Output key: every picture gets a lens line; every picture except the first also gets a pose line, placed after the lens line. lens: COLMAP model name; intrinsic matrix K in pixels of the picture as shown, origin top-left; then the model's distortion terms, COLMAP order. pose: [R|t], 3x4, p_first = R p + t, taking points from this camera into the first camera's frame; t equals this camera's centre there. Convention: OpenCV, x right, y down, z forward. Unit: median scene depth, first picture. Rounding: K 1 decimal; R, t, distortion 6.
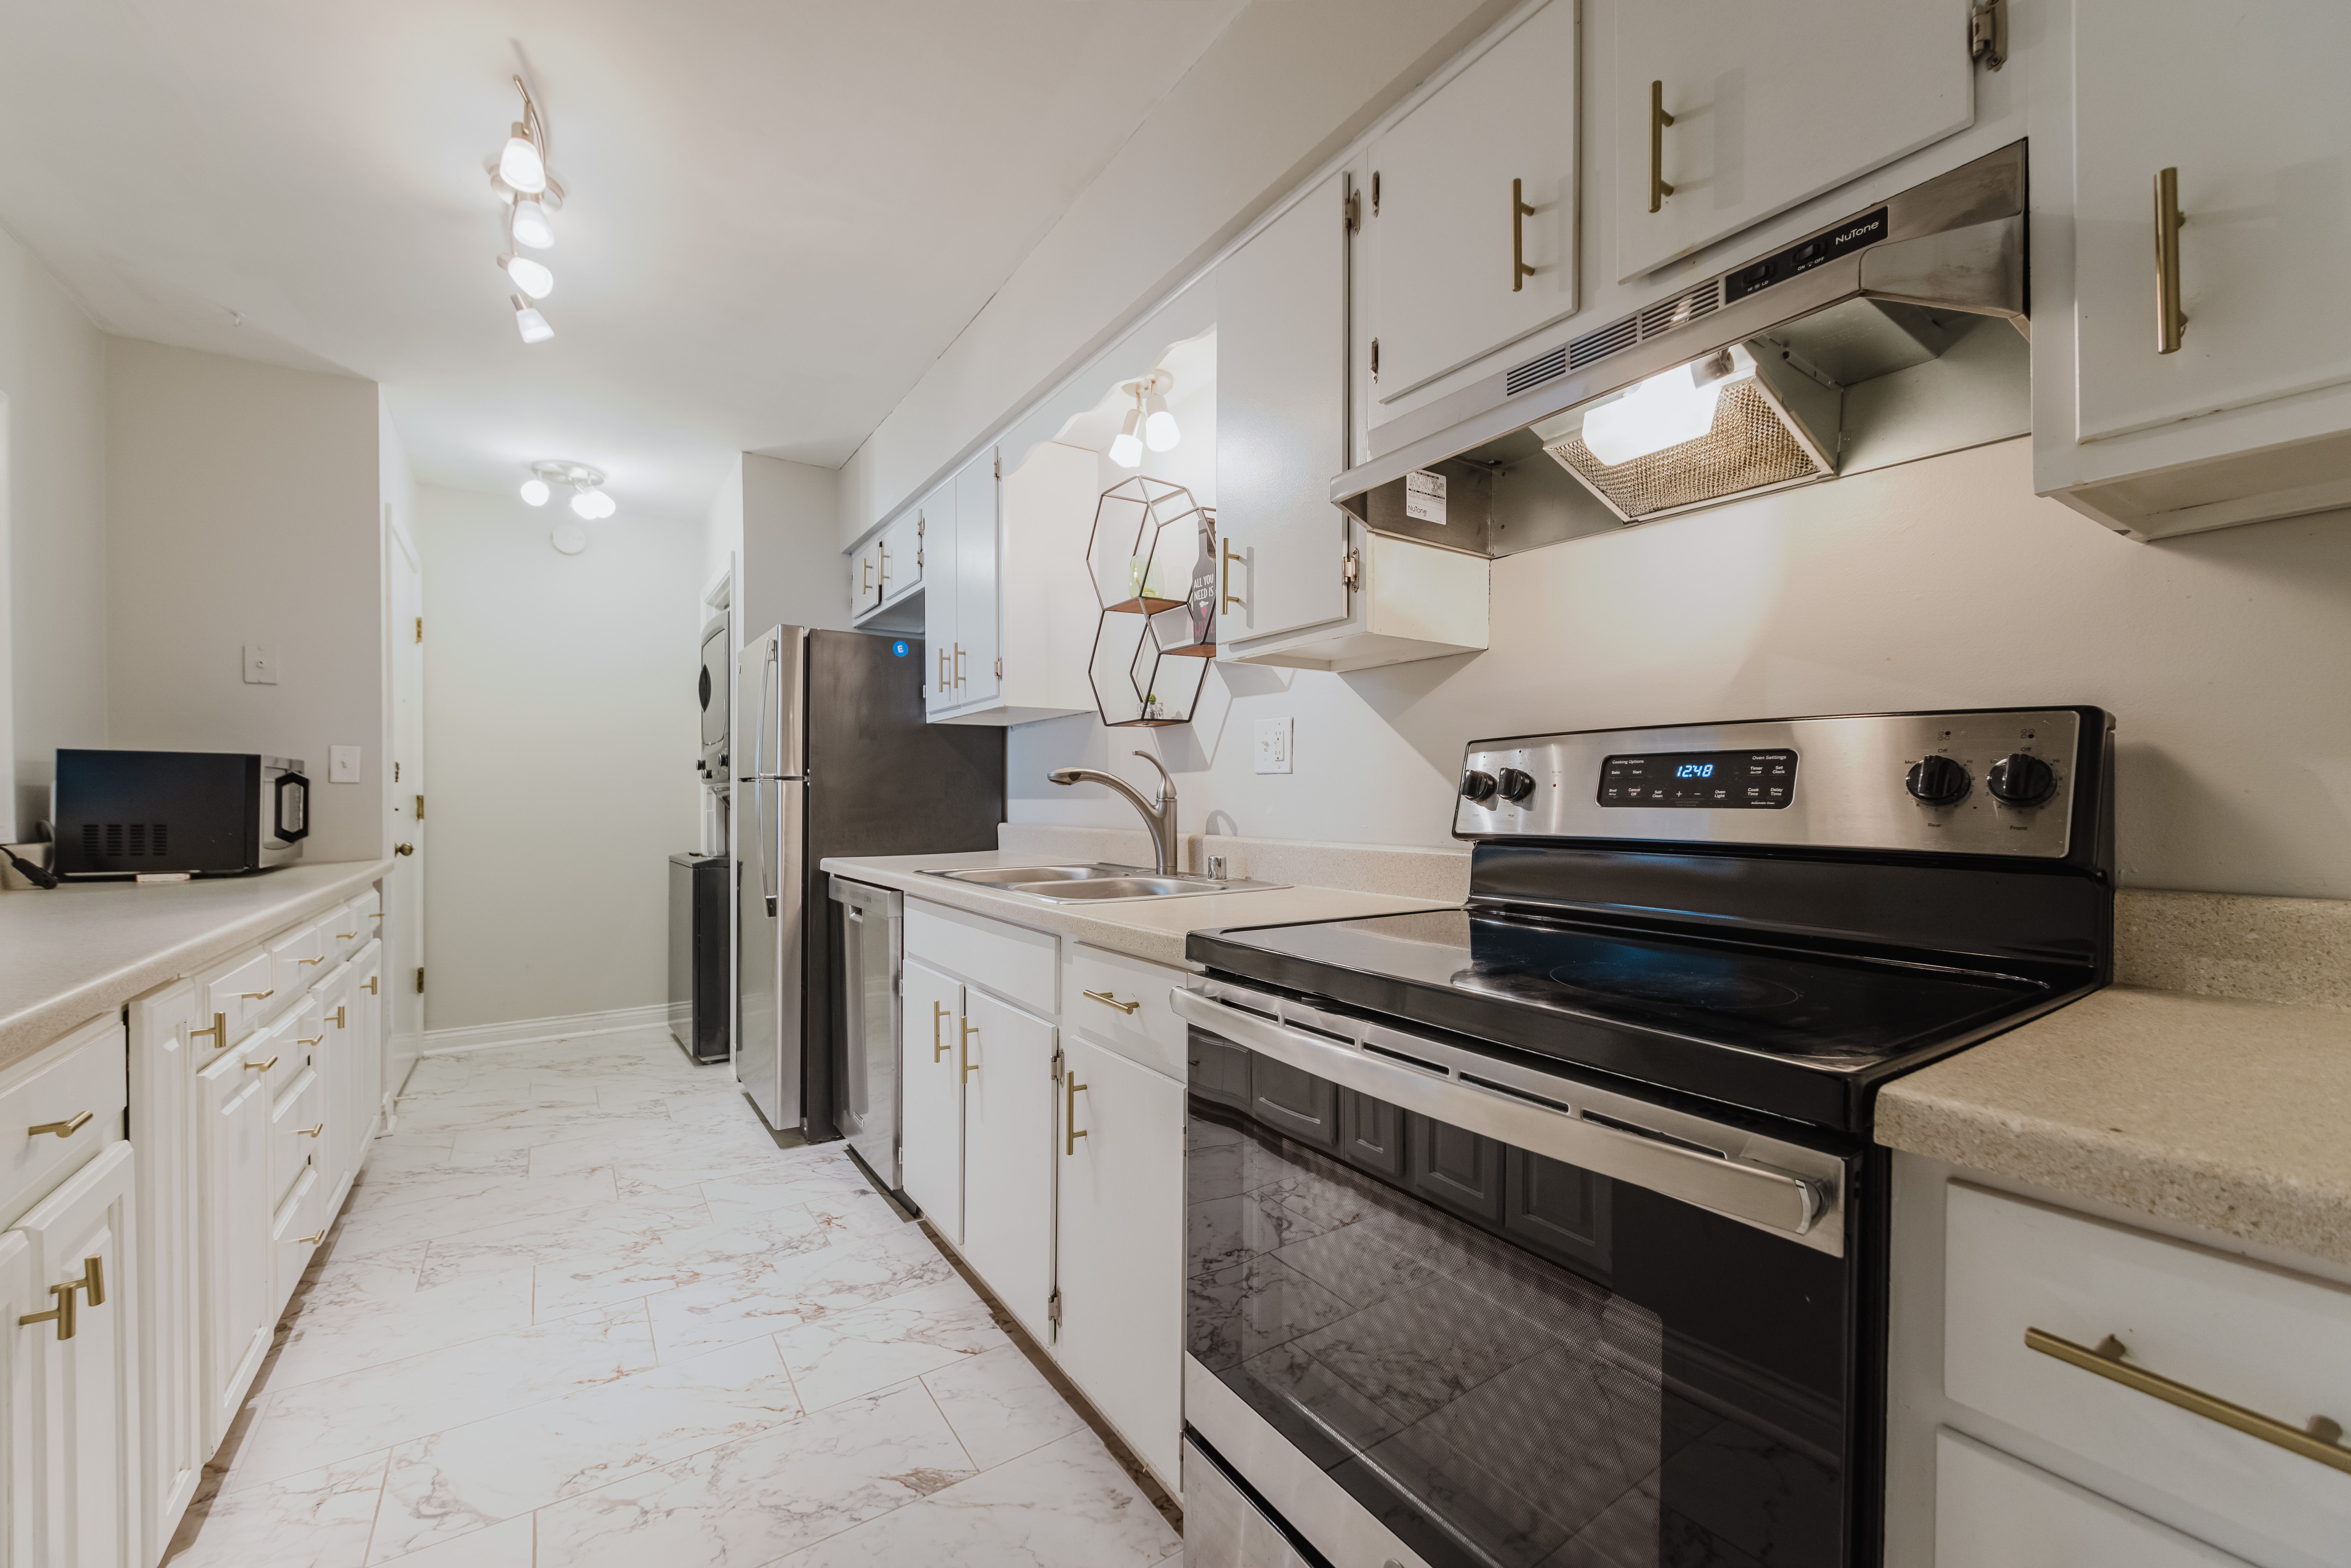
lens RADIAL K [[935.5, 0, 1158.1], [0, 935.5, 800.9], [0, 0, 1]] dist [0.007455, -0.004403]
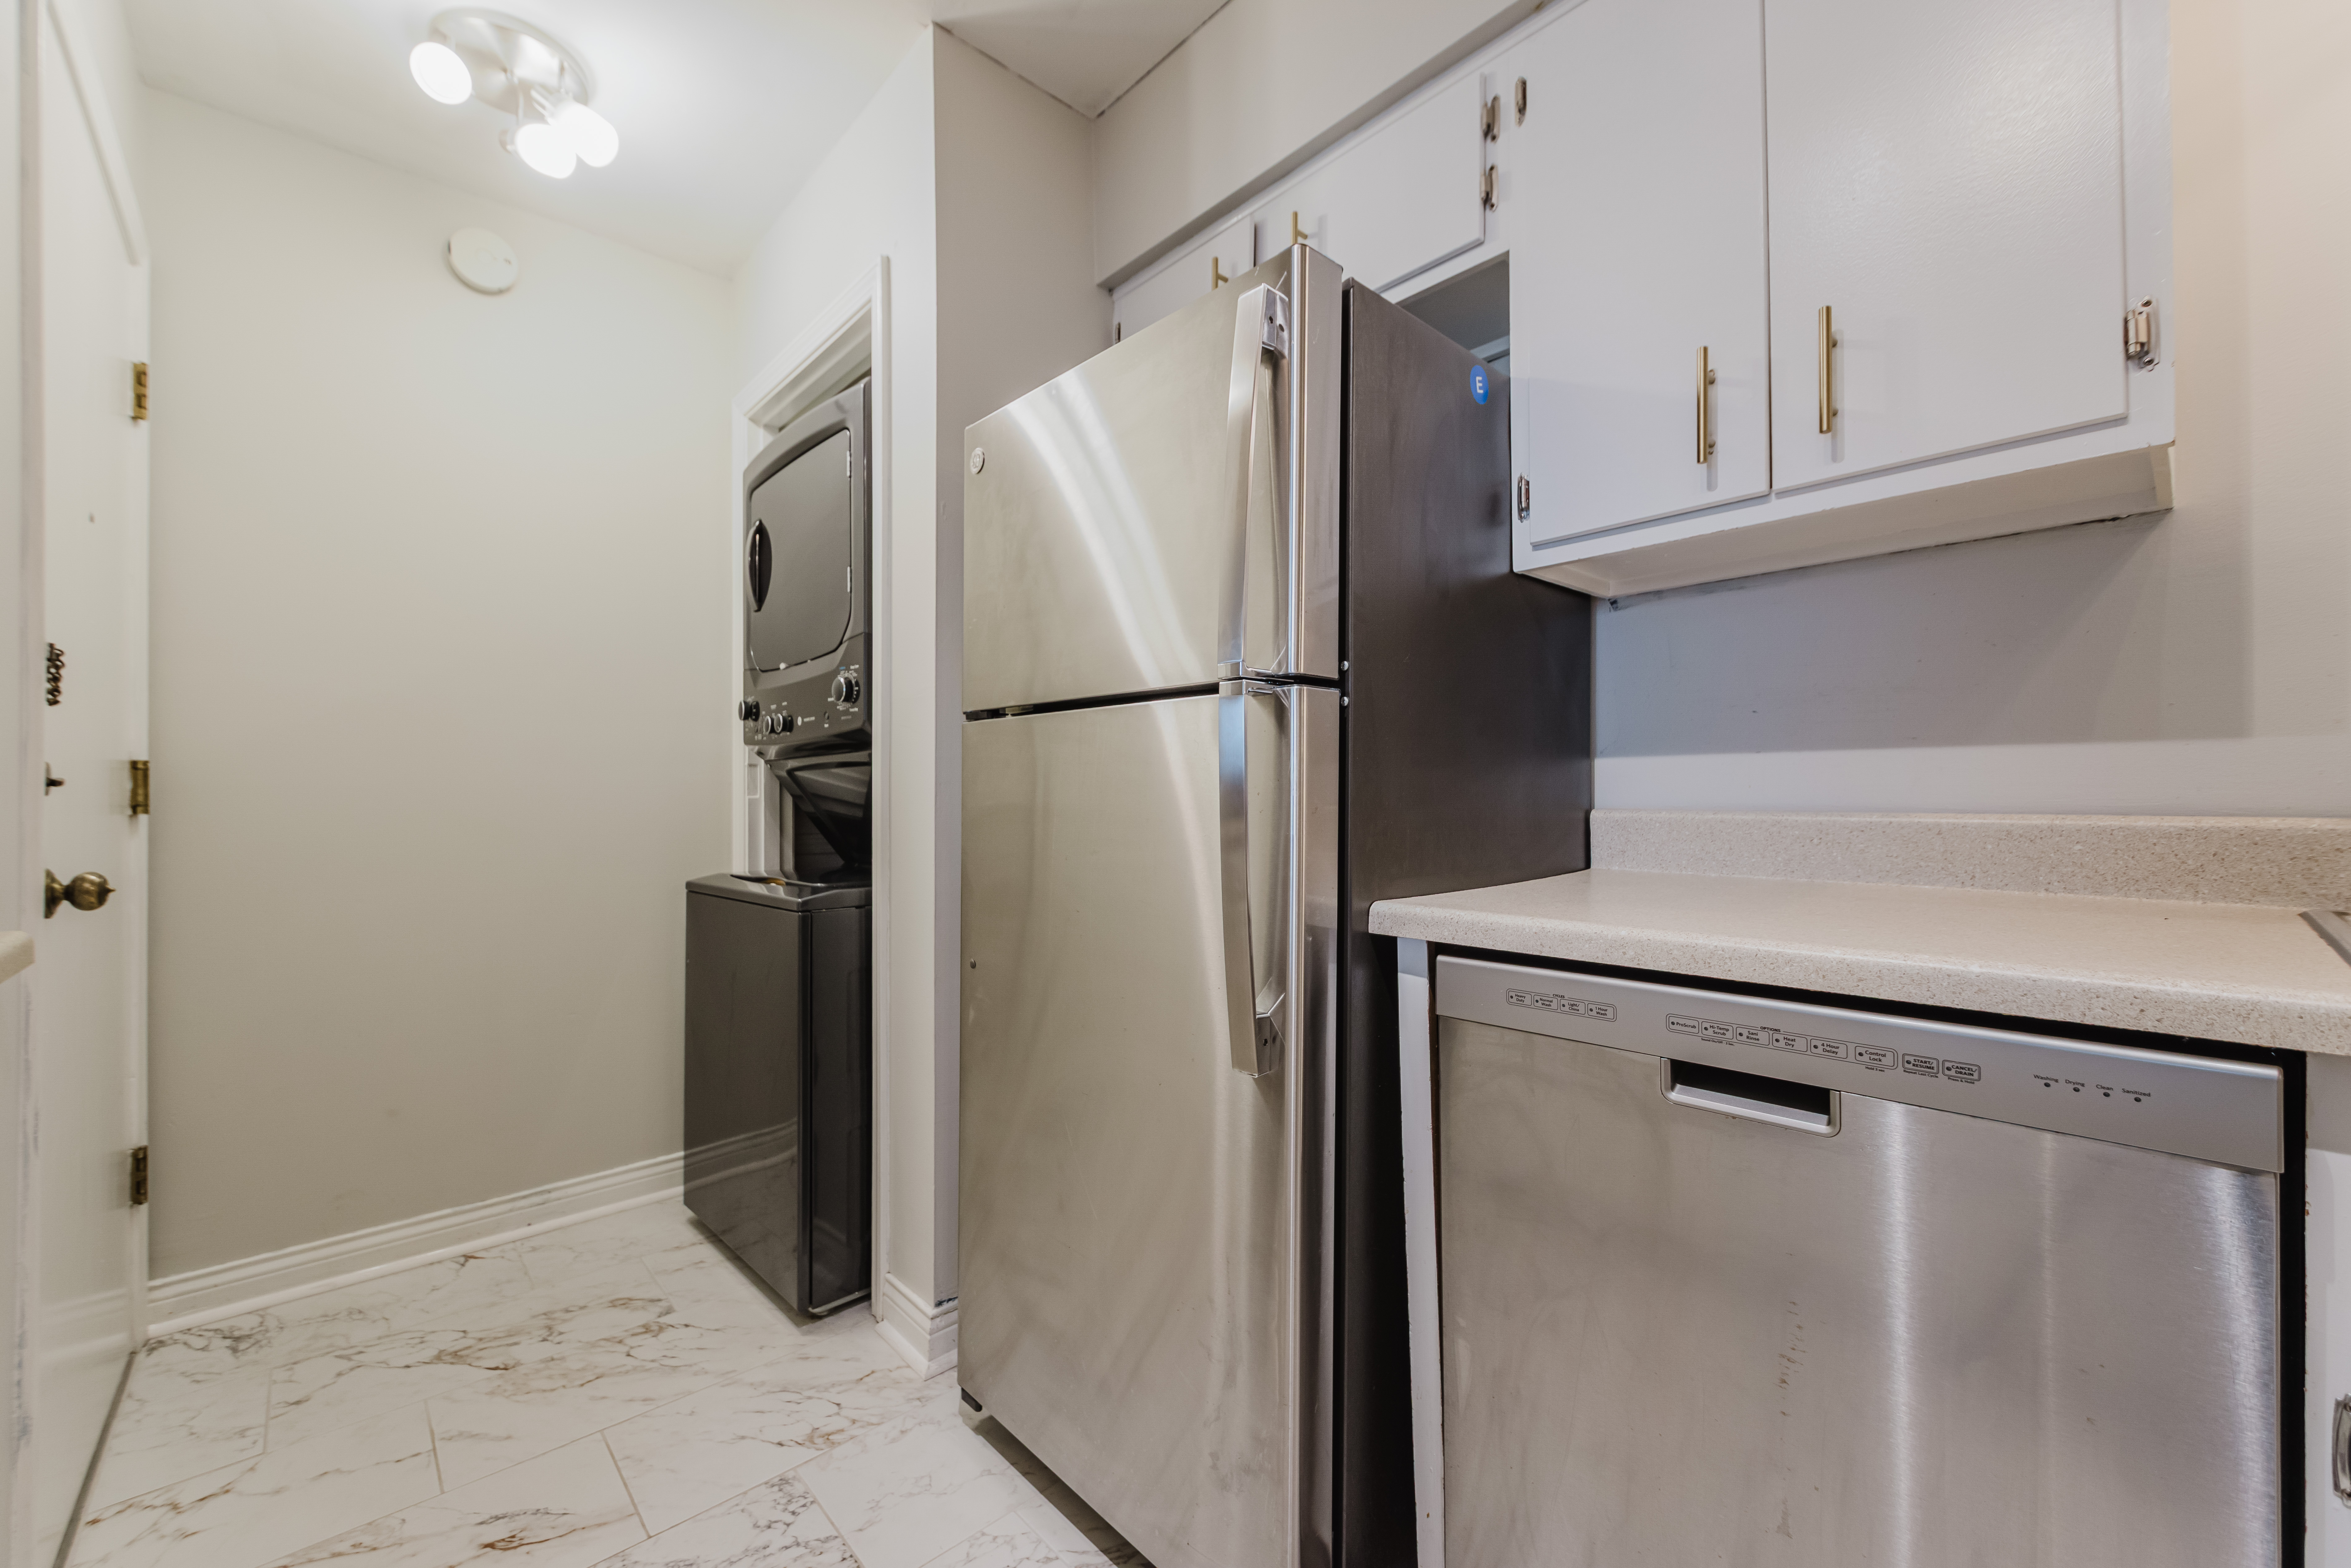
lens RADIAL K [[935.6, 0, 1166.5], [0, 935.6, 788.8], [0, 0, 1]] dist [0.007455, -0.004403]
pose [[0.988380, -0.004788, 0.151926, -0.573580], [0.006596, 0.999913, -0.011400, 0.023725], [-0.151858, 0.012269, 0.988326, 0.748190]]
